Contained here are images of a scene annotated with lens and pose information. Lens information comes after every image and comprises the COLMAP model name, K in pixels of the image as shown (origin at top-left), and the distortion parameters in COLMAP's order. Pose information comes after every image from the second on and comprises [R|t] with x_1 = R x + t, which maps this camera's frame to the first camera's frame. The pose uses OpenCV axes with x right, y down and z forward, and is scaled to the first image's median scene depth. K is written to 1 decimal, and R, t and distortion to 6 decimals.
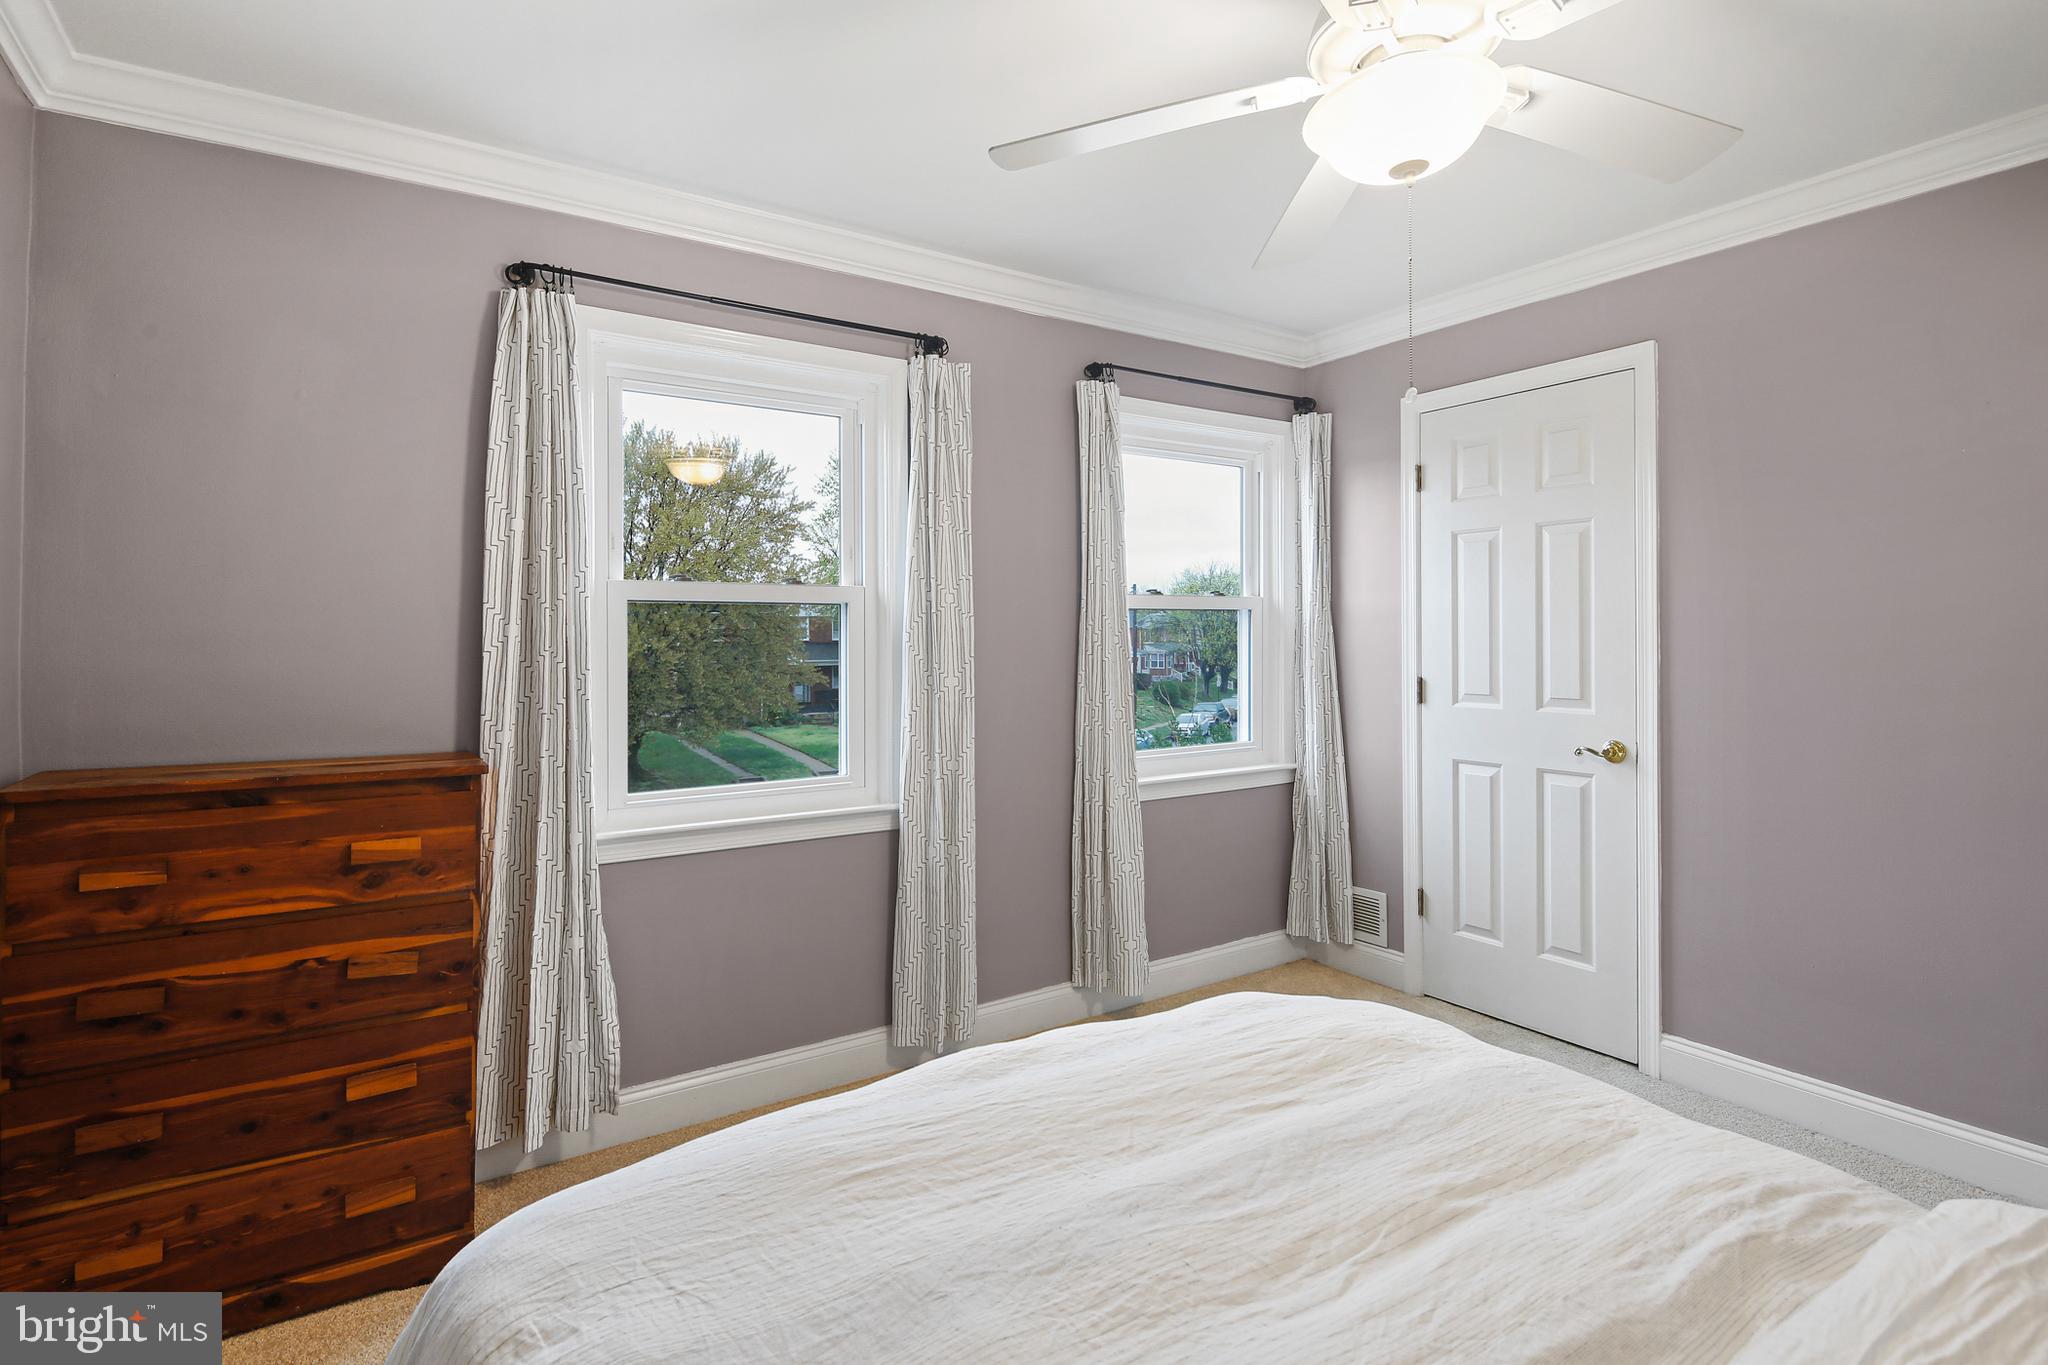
lens RADIAL K [[1017.2, 0, 1026.4], [0, 1017.2, 636.9], [0, 0, 1]] dist [-0.002044, -0.001452]
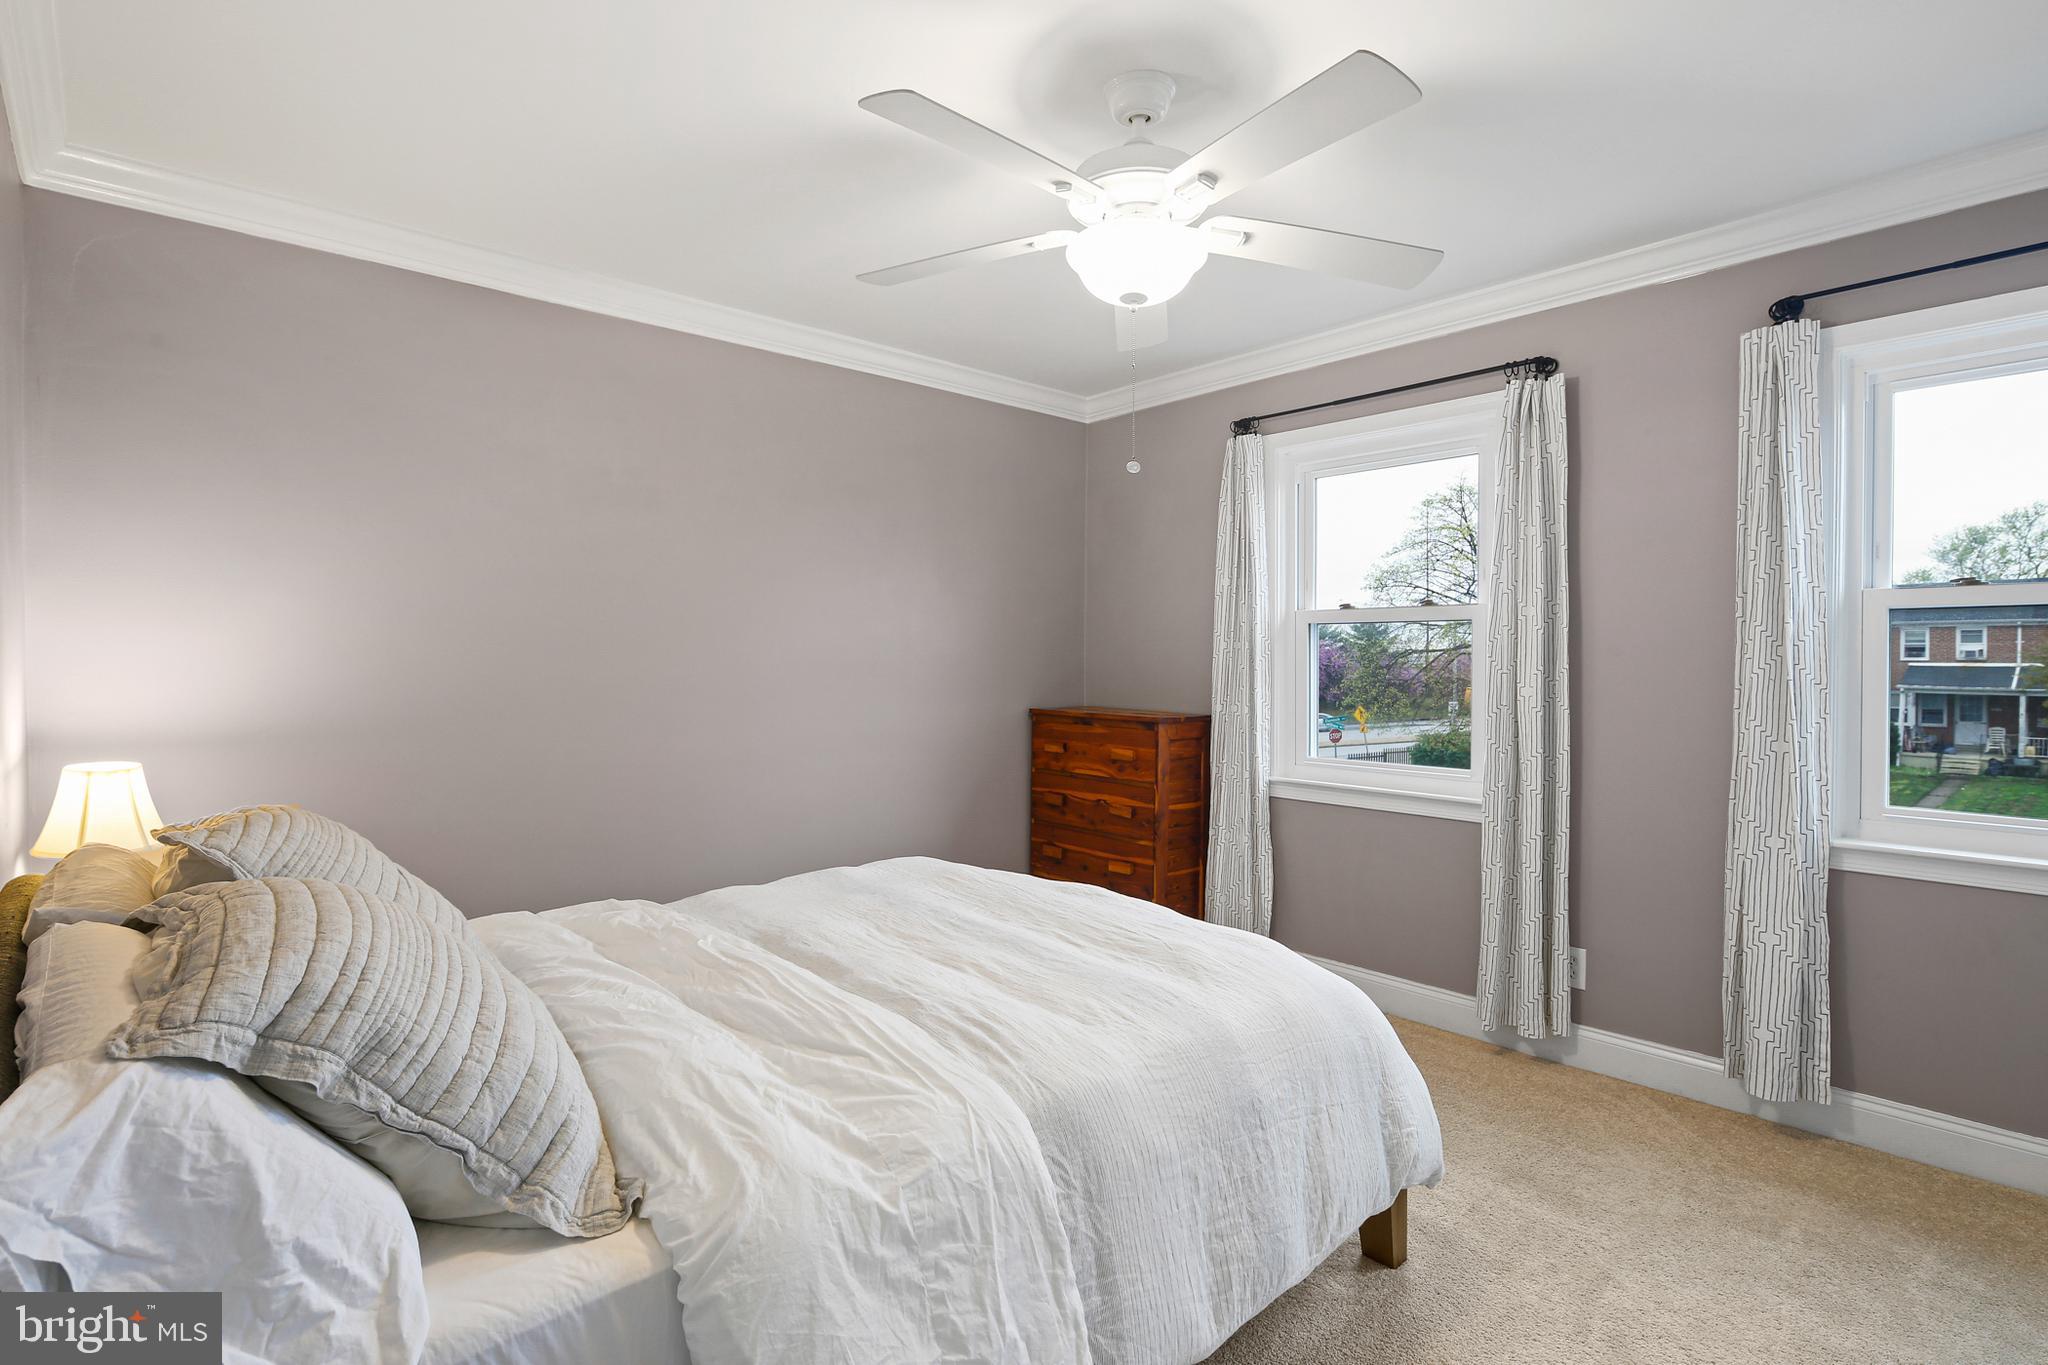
lens RADIAL K [[997.8, 0, 1024.0], [0, 997.8, 682.5], [0, 0, 1]] dist [0.001871, -0.001411]
pose [[0.150298, 0.033047, -0.988088, 1.417823], [-0.000452, 0.999443, 0.033358, 0.001007], [0.988641, -0.004567, 0.150229, 0.553851]]
